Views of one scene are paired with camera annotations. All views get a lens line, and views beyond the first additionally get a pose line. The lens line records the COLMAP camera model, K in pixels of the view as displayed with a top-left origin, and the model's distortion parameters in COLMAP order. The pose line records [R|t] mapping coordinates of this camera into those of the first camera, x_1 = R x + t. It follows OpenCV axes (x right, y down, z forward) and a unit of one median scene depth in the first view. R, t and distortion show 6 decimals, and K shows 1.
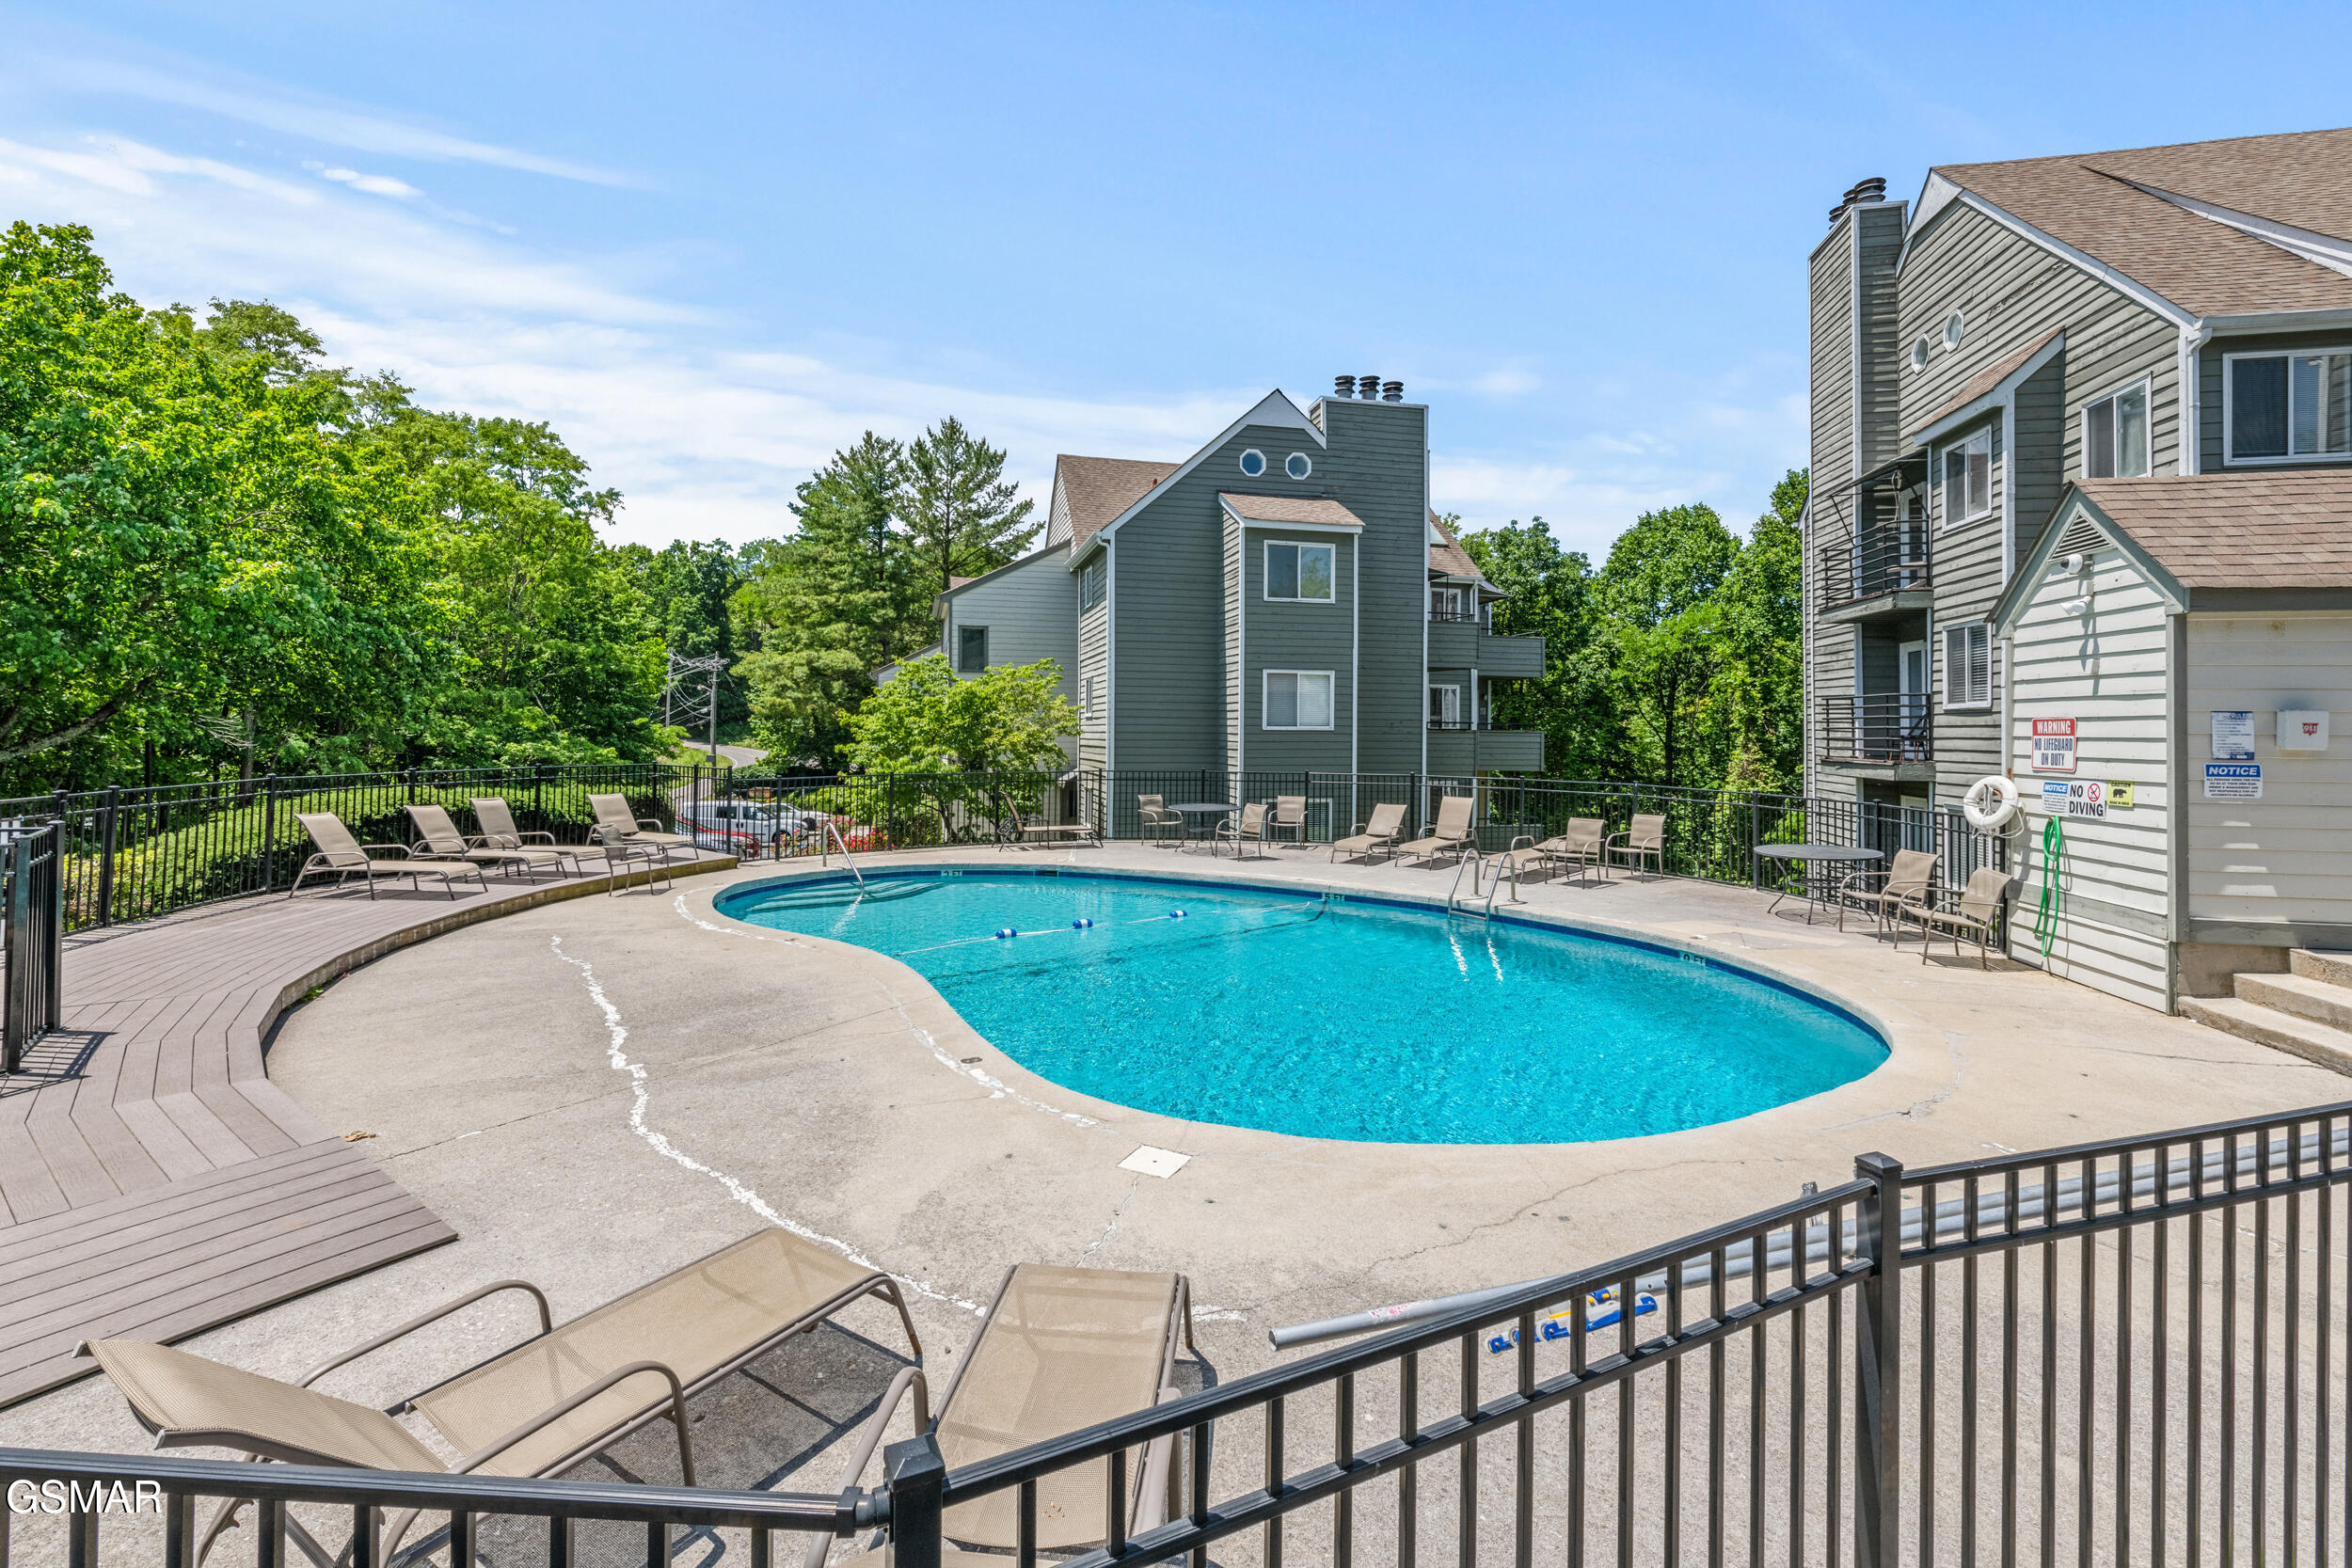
lens RADIAL K [[1027.8, 0, 1175.4], [0, 1027.8, 723.4], [0, 0, 1]] dist [-0.000296, -0.000098]
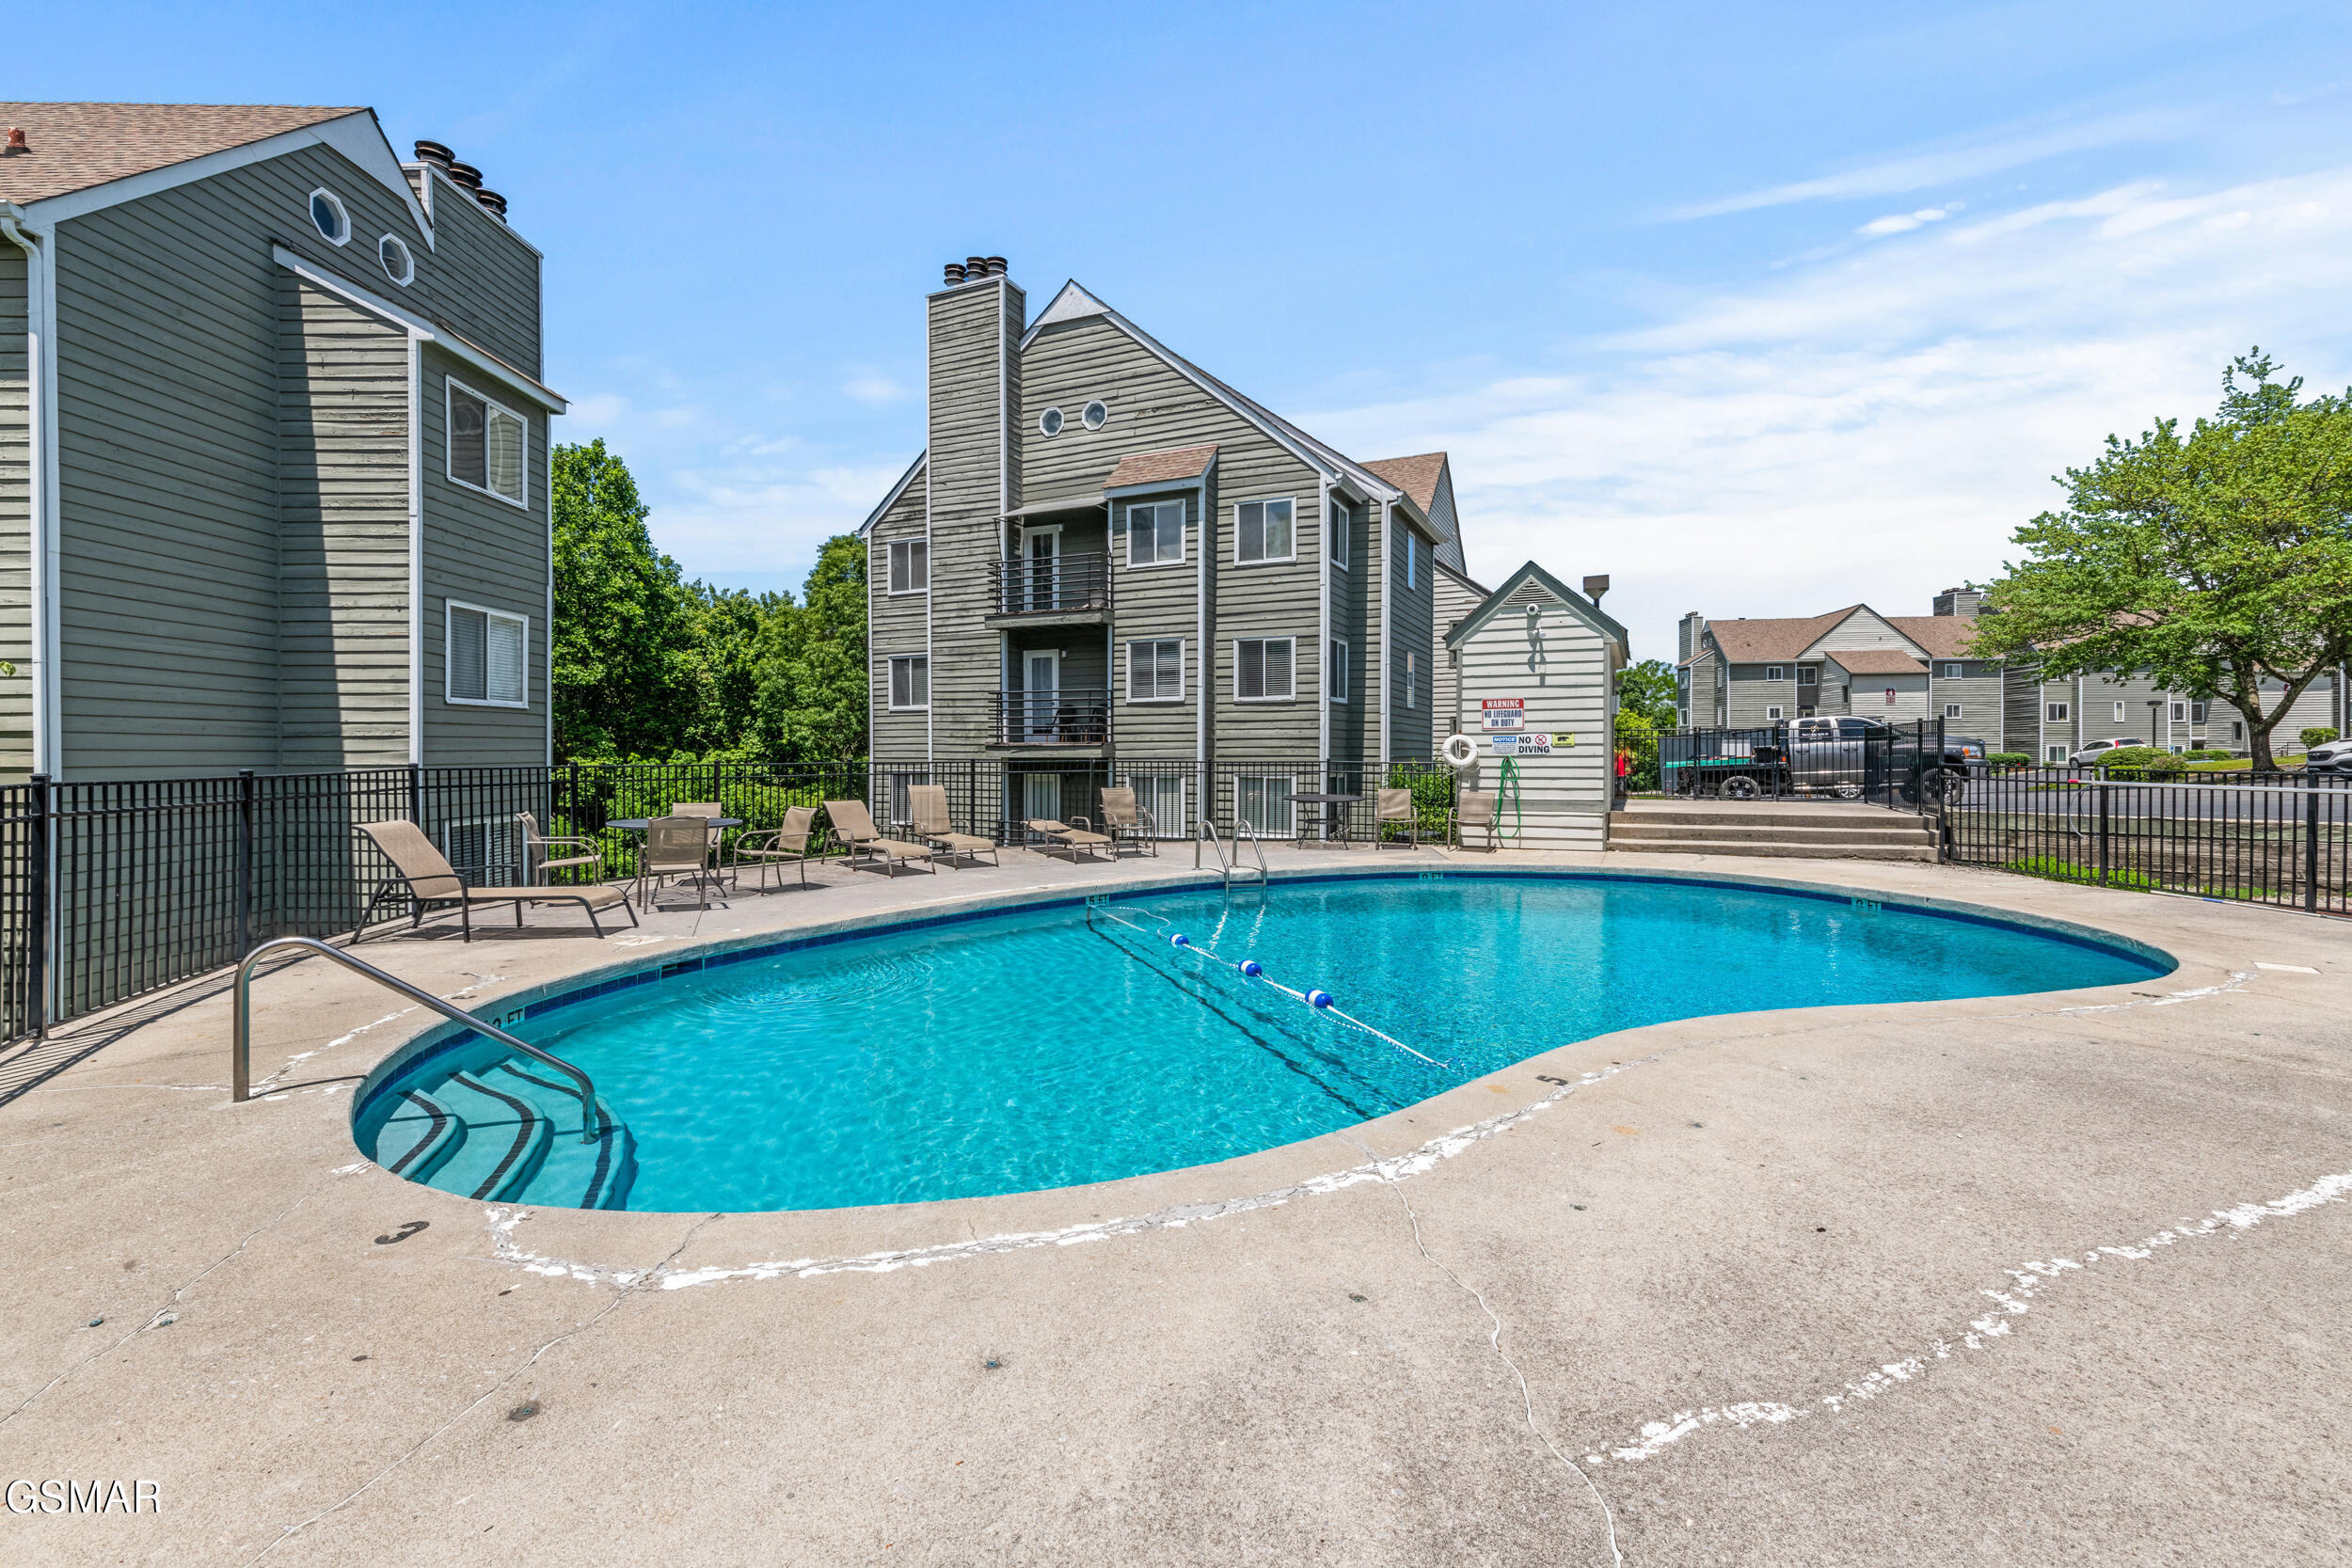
lens RADIAL K [[1011.6, 0, 1175.0], [0, 1011.6, 749.6], [0, 0, 1]] dist [0.022259, -0.000013]
pose [[0.247302, -0.006666, 0.968916, -0.599351], [-0.001409, 0.999973, 0.007239, 0.044802], [-0.968937, -0.003156, 0.247286, 0.731490]]
